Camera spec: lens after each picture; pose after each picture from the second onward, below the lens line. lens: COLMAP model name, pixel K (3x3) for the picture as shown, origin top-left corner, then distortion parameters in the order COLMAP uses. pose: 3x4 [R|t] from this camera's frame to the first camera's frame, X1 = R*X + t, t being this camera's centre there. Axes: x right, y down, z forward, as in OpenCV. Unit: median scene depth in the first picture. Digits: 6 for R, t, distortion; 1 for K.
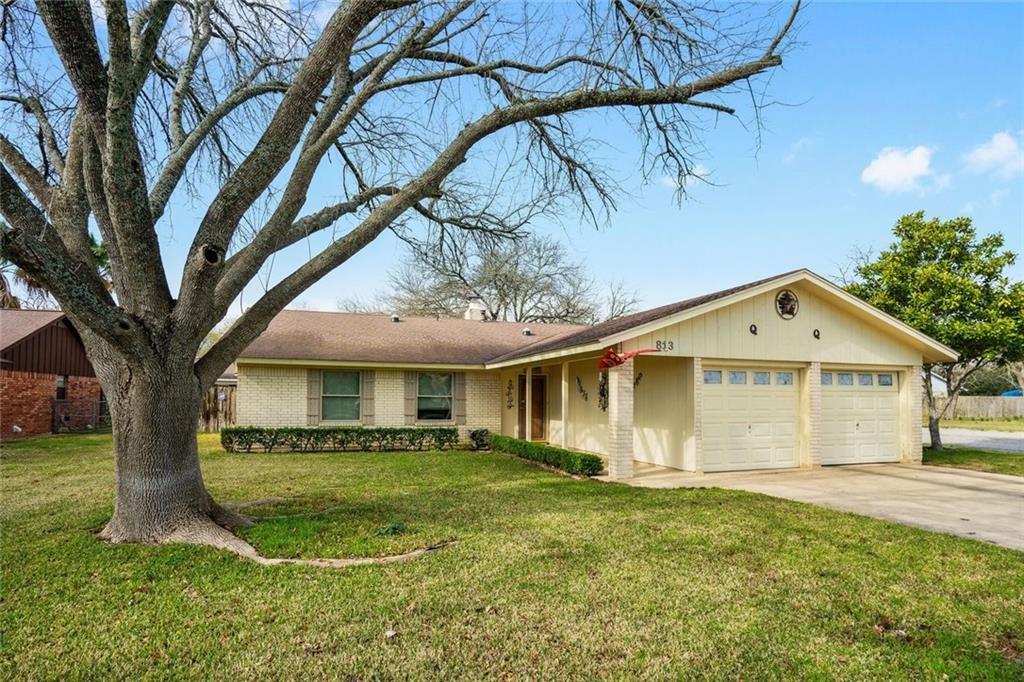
lens RADIAL K [[558.8, 0, 512.0], [0, 558.8, 341.0], [0, 0, 1]] dist [-0.051727, -0.000112]
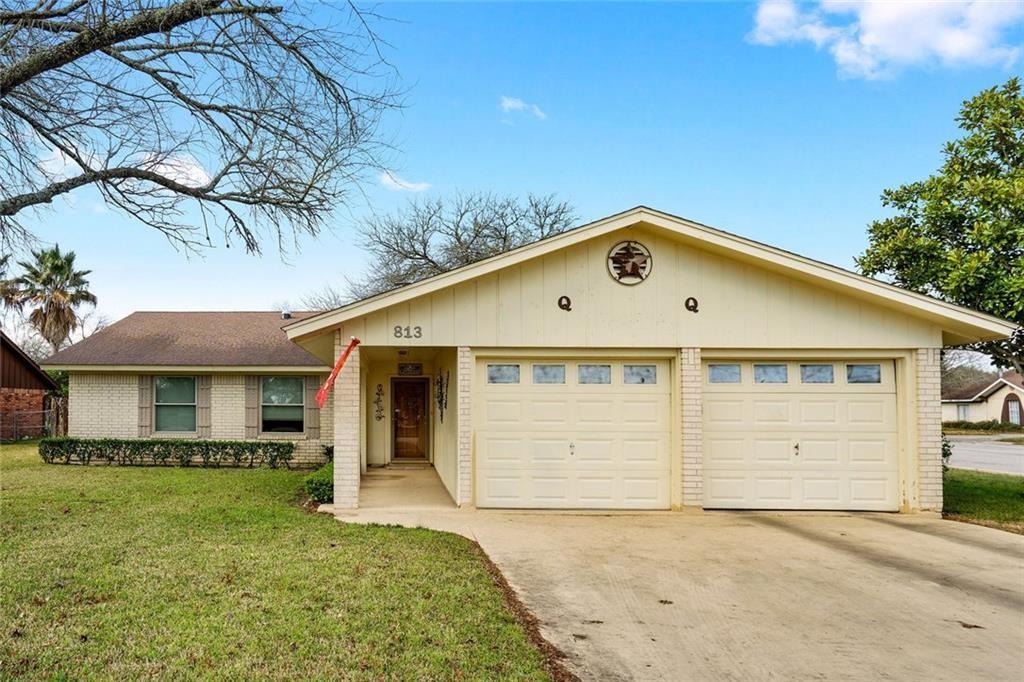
lens RADIAL K [[703.5, 0, 512.0], [0, 703.5, 341.0], [0, 0, 1]] dist [-0.042396, -0.000473]
pose [[0.934464, -0.039263, -0.353885, 0.633000], [0.039385, 0.999201, -0.006859, 0.027147], [0.353871, -0.007528, 0.935264, 0.152565]]
